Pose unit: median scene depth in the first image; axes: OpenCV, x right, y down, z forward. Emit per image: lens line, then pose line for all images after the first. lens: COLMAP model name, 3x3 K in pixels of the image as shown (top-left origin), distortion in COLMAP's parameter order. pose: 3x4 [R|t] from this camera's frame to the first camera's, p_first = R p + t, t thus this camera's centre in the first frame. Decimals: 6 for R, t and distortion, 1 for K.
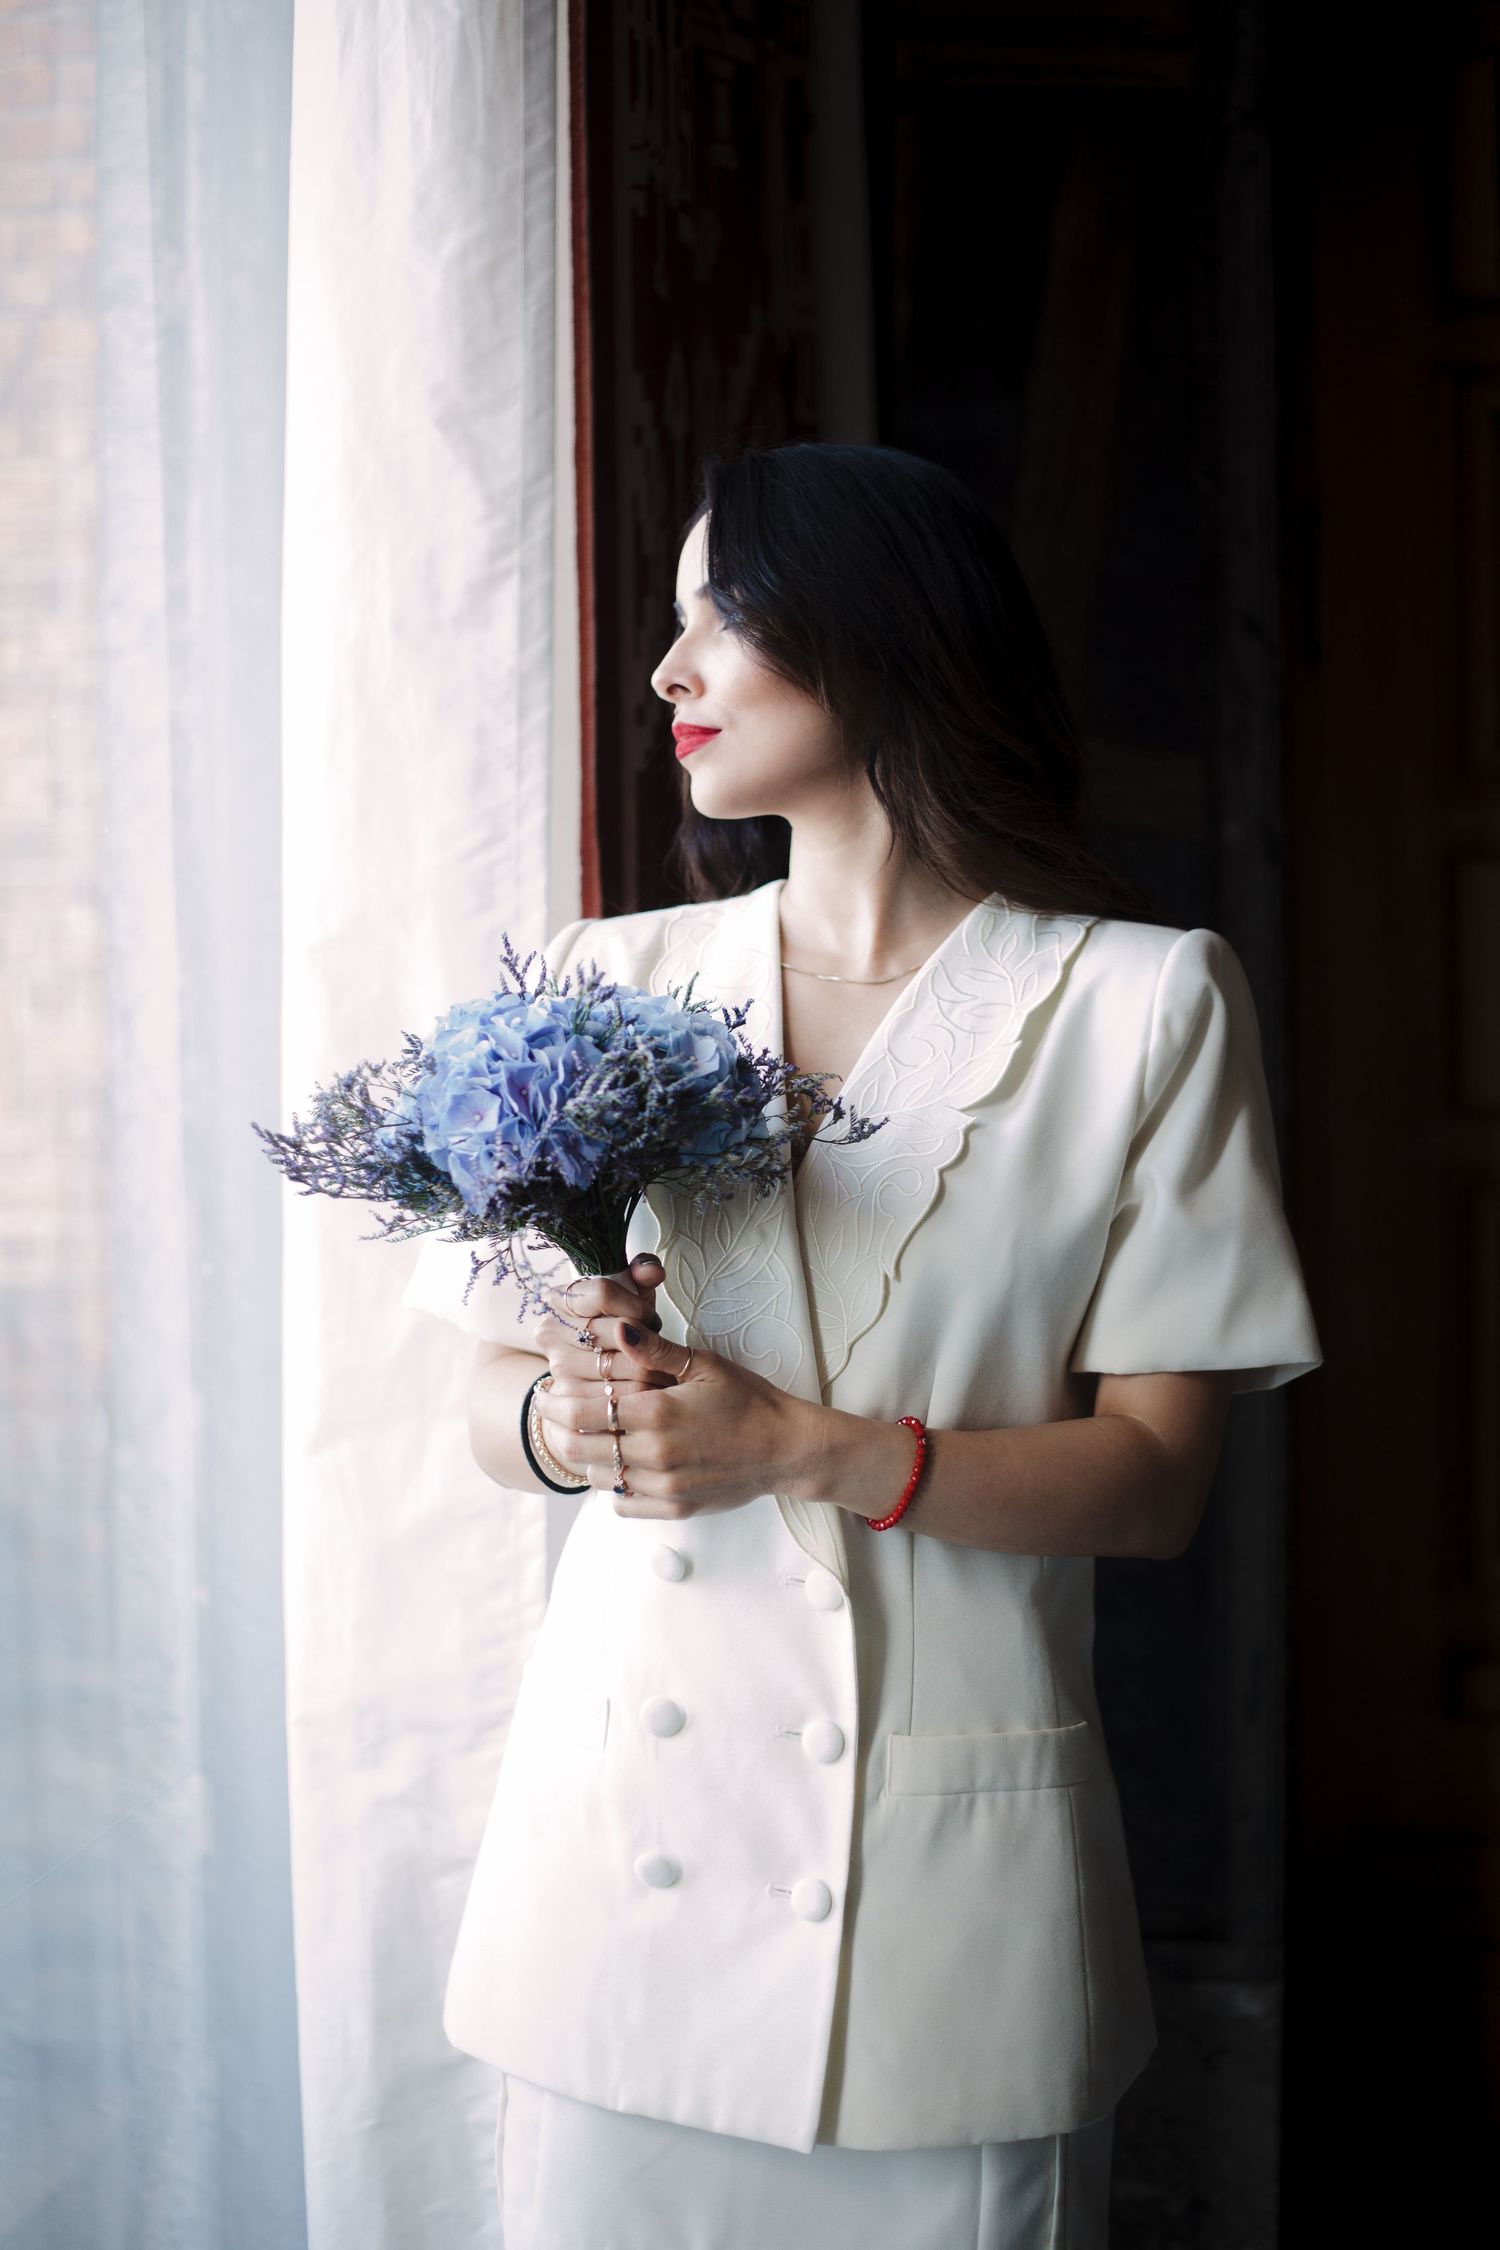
lens RADIAL K [[3316.3, 0, 736.9], [0, 3316.3, 1127.6], [0, 0, 1]] dist [-0.102661, 0.000000]
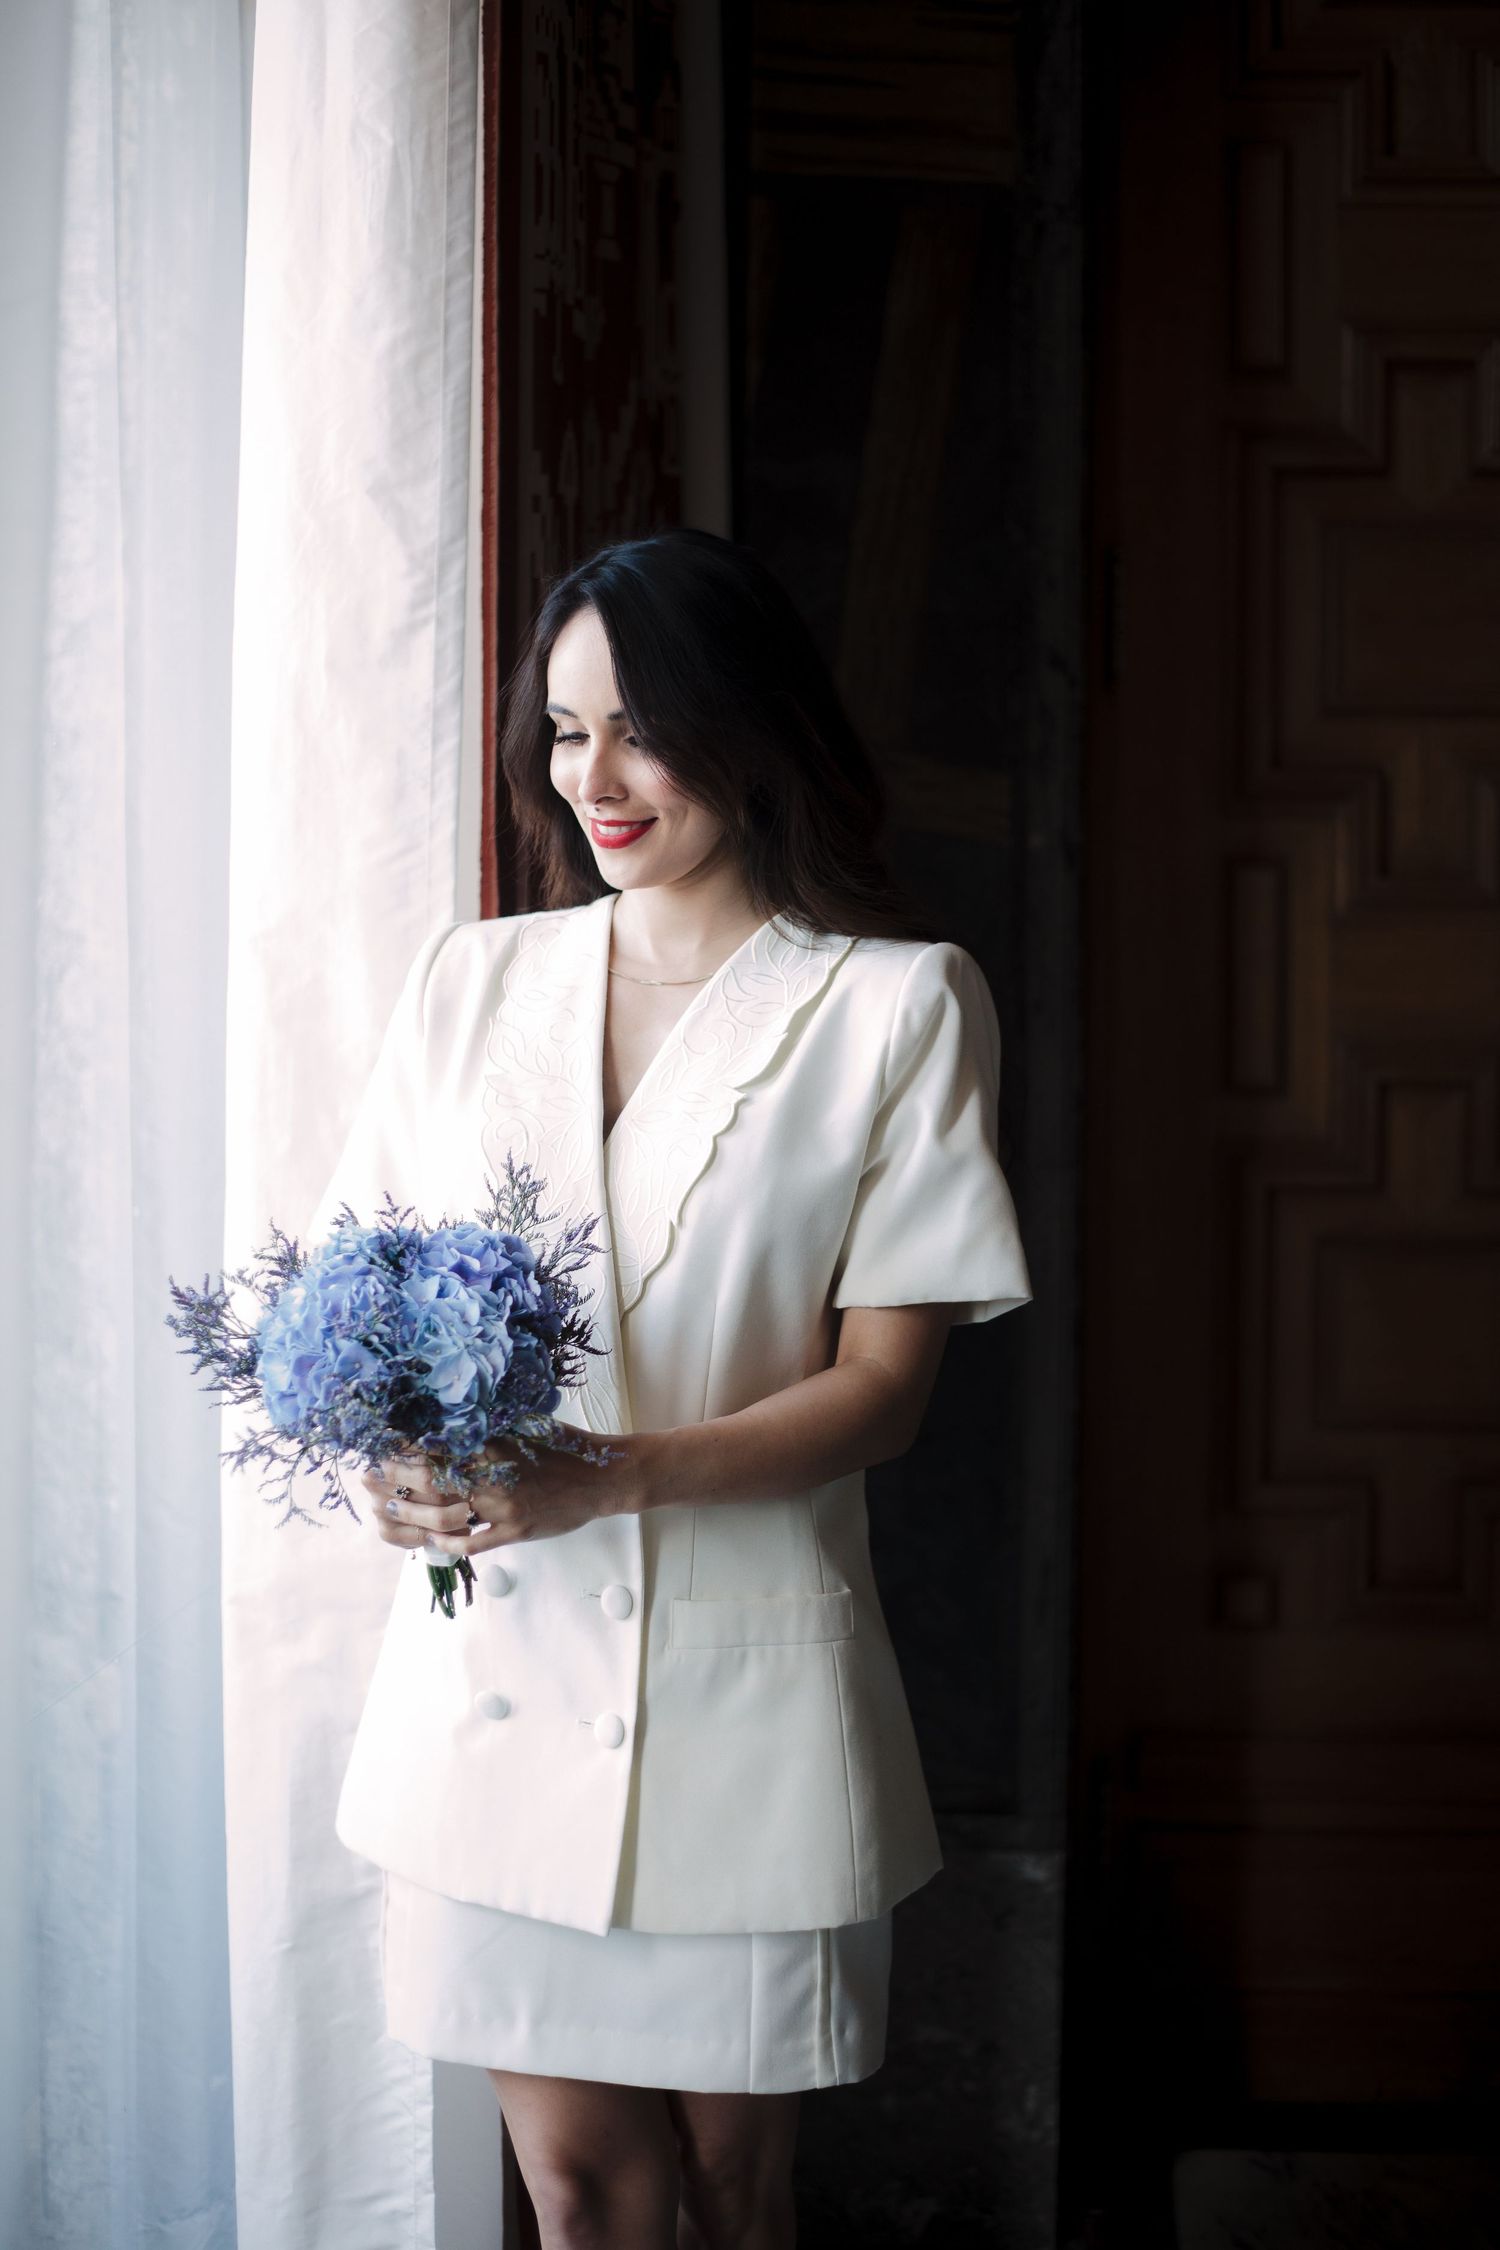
lens RADIAL K [[3316.3, 0, 756.4], [0, 3316.3, 1126.3], [0, 0, 1]] dist [-0.102661, 0.000000]
pose [[0.997715, 0.014659, 0.065951, -0.026336], [-0.015492, 0.999806, 0.012137, -0.004734], [-0.065760, -0.013131, 0.997749, -0.174690]]
